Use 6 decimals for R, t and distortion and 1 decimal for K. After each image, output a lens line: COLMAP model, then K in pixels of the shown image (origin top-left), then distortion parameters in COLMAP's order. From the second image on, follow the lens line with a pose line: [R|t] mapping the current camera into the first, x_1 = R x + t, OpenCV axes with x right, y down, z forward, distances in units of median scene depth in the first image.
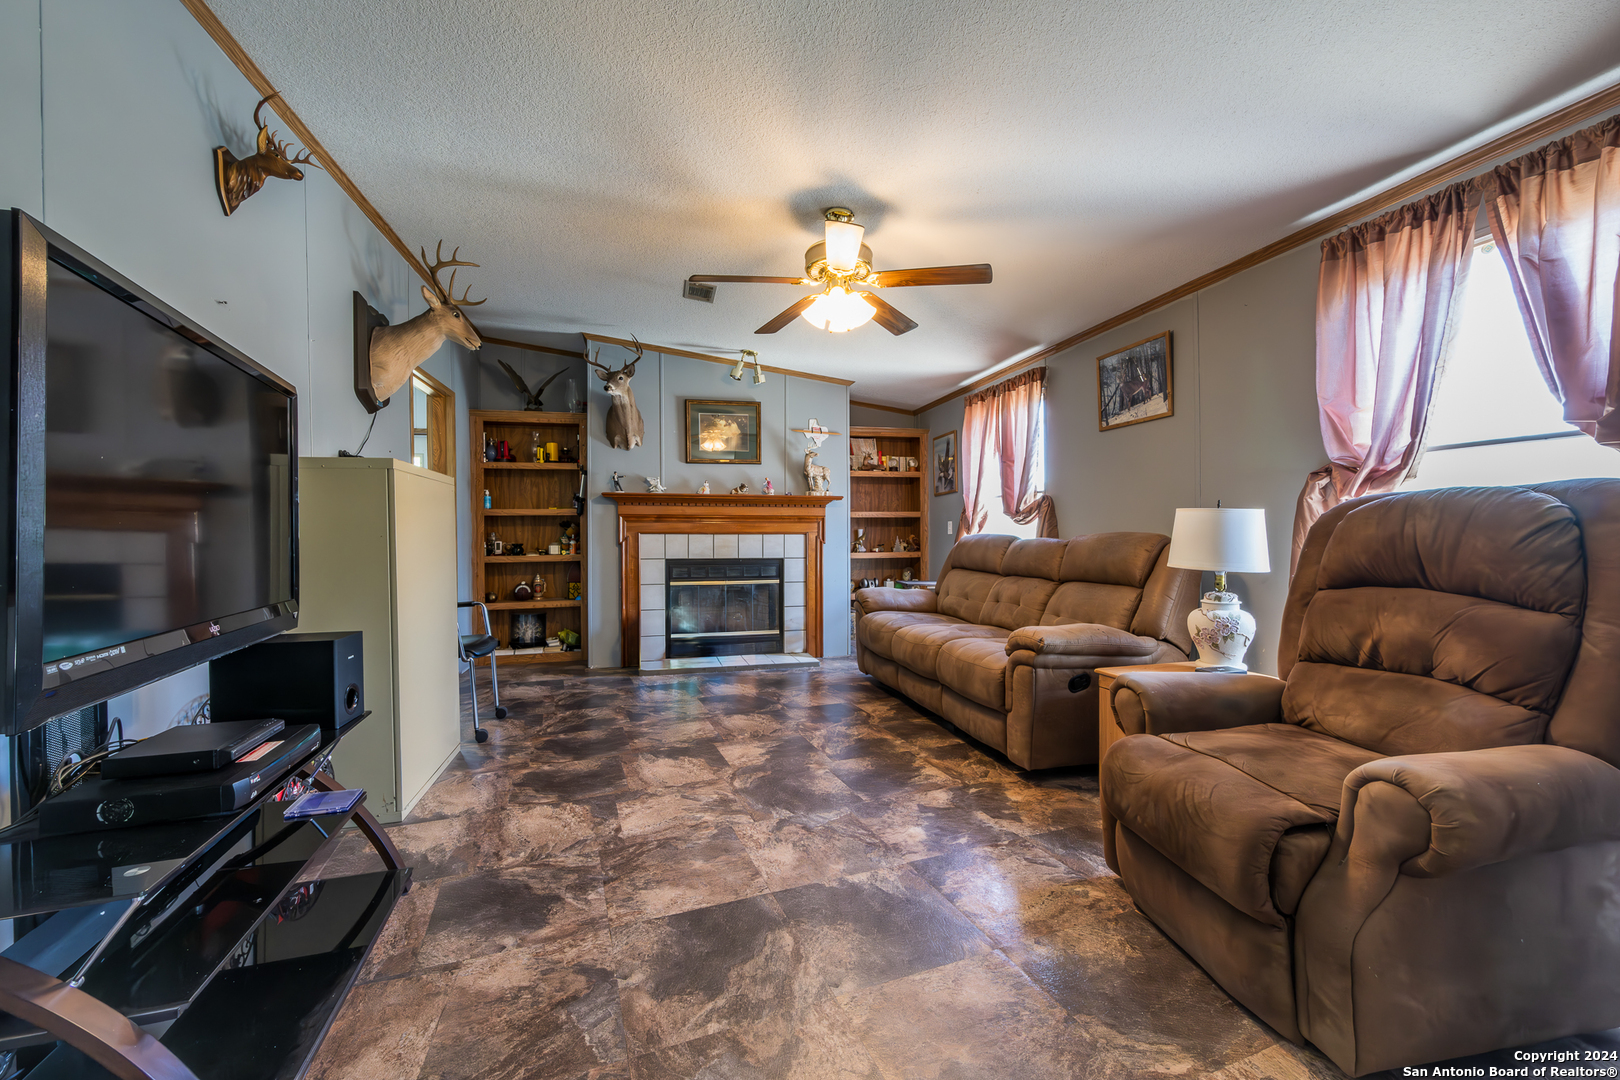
lens RADIAL K [[657.3, 0, 808.9], [0, 657.3, 541.1], [0, 0, 1]] dist [0.000809, 0.000163]
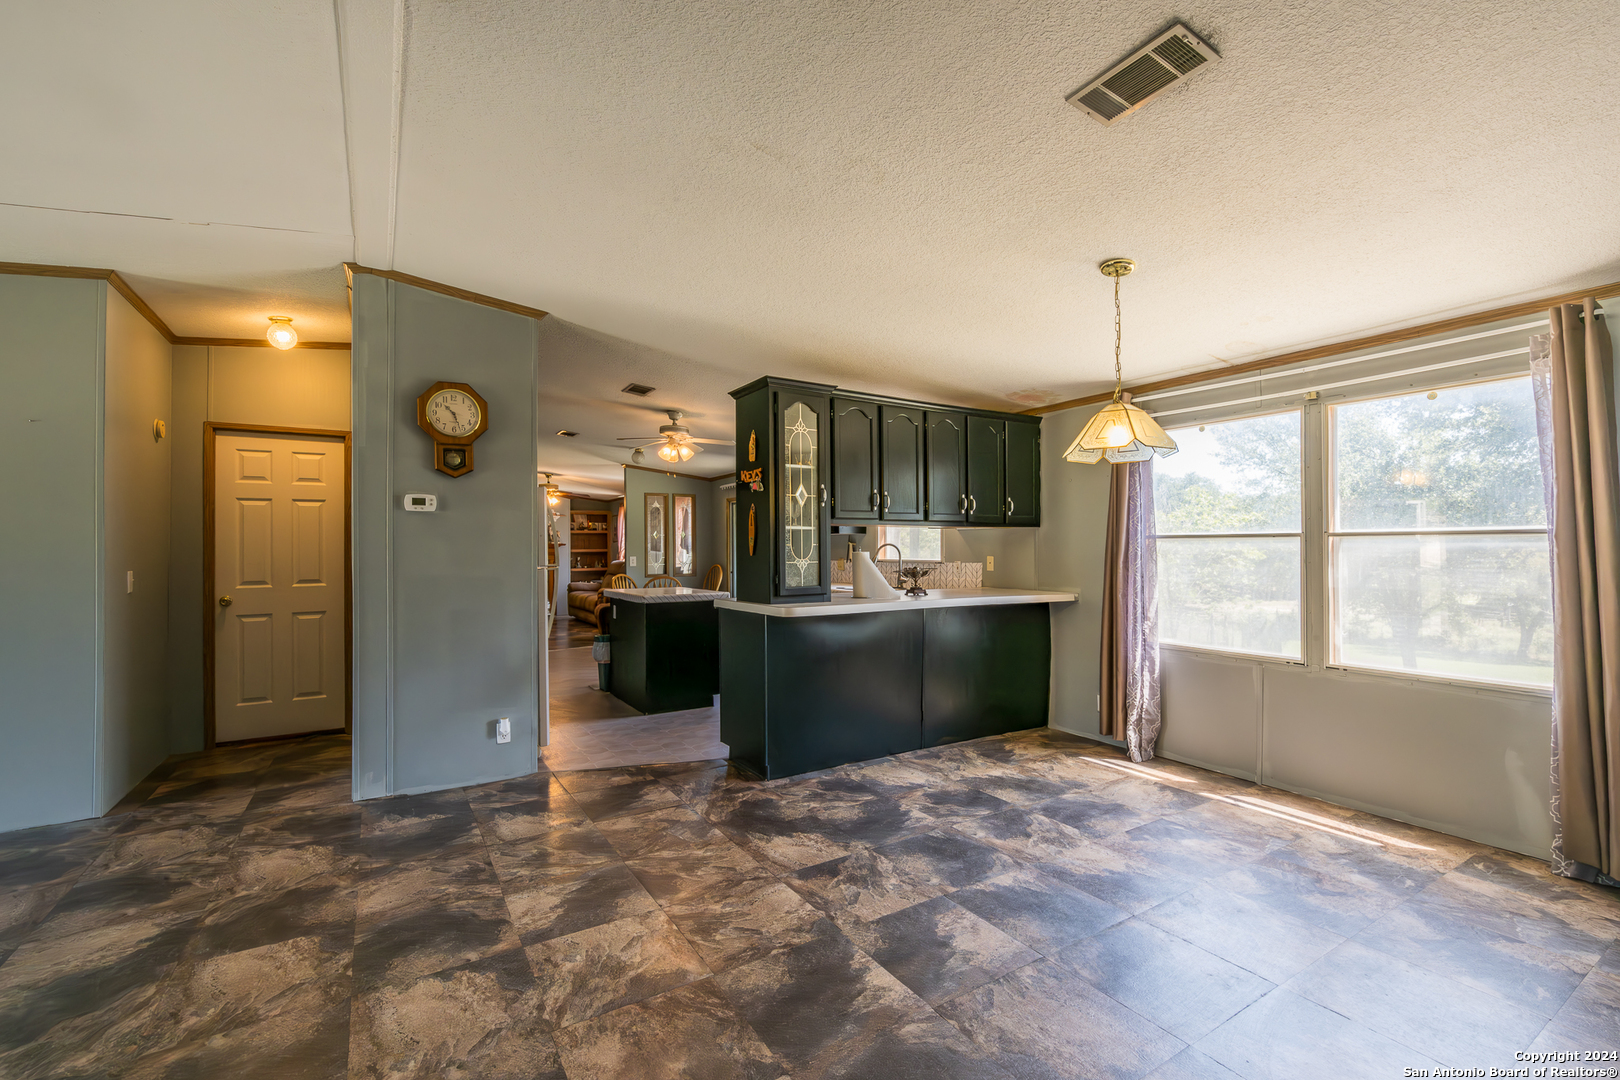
lens RADIAL K [[701.0, 0, 823.1], [0, 701.0, 543.1], [0, 0, 1]] dist [0.019914, 0.000214]
pose [[0.951984, 0.002624, 0.306136, 0.155052], [0.002967, 0.999837, -0.017796, -0.024158], [-0.306133, 0.017850, 0.951821, -1.605941]]
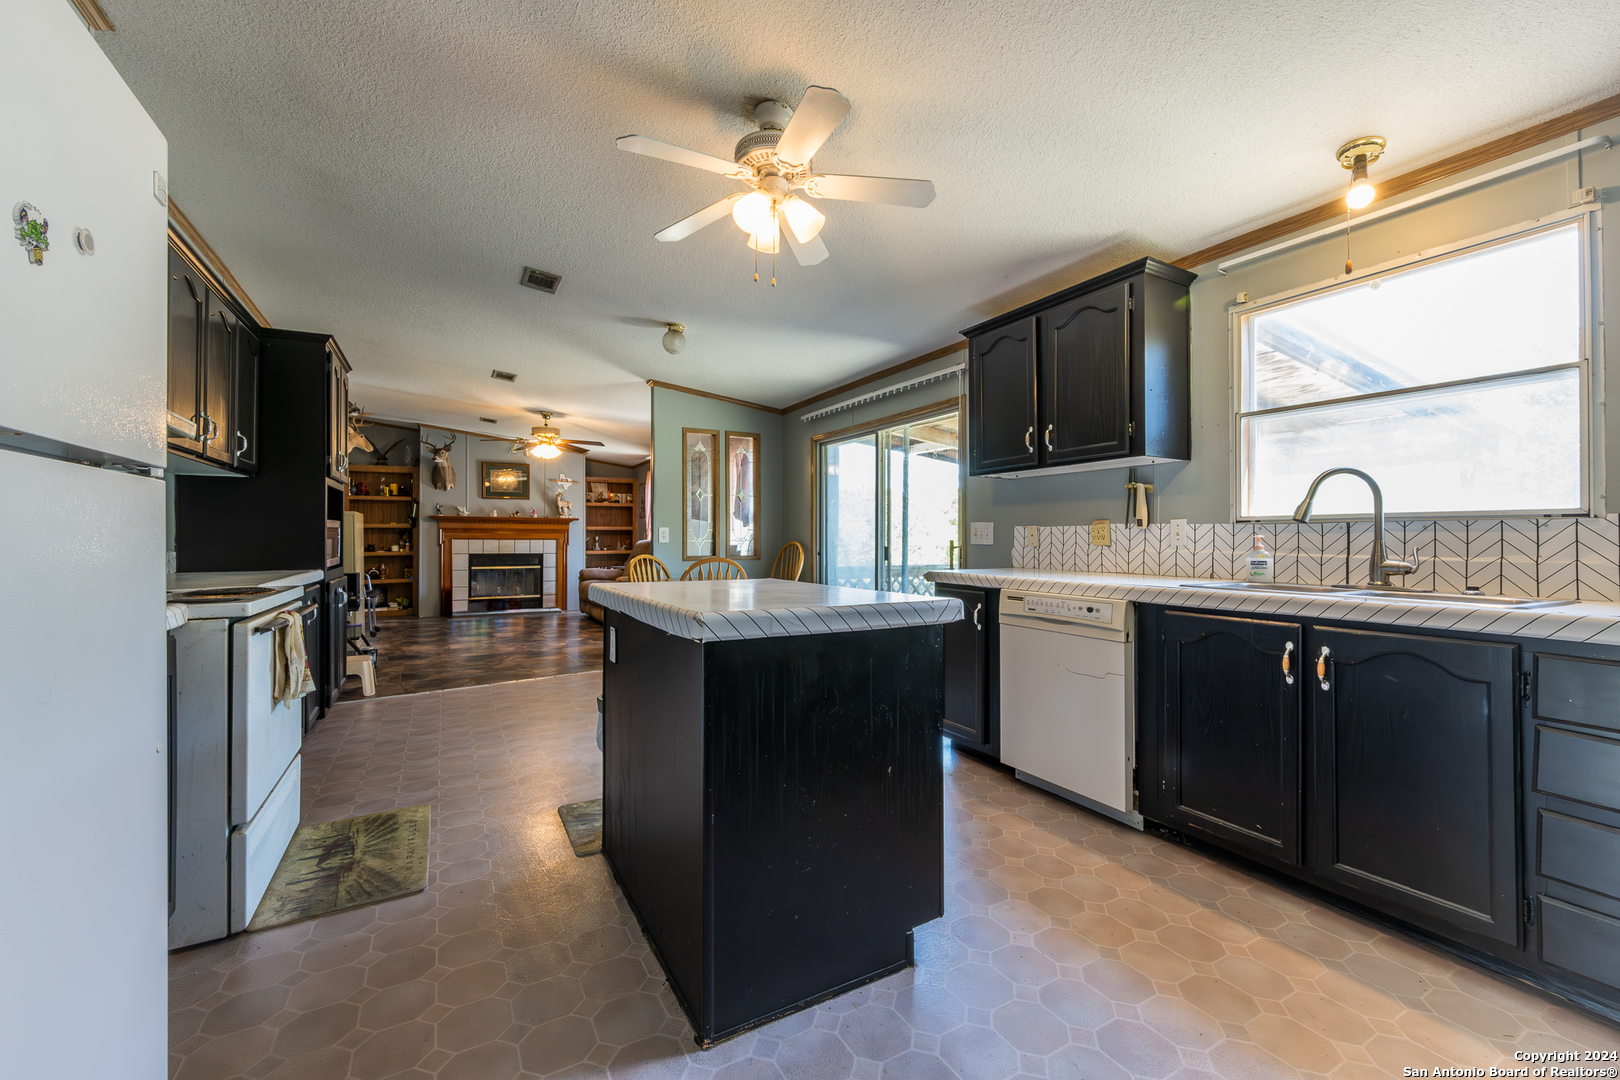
lens RADIAL K [[657.3, 0, 807.1], [0, 657.3, 534.6], [0, 0, 1]] dist [0.000809, 0.000163]
pose [[0.966503, 0.006181, 0.256582, 0.191136], [-0.001981, 0.999860, -0.016625, 0.003652], [-0.256648, 0.015560, 0.966380, -0.869931]]
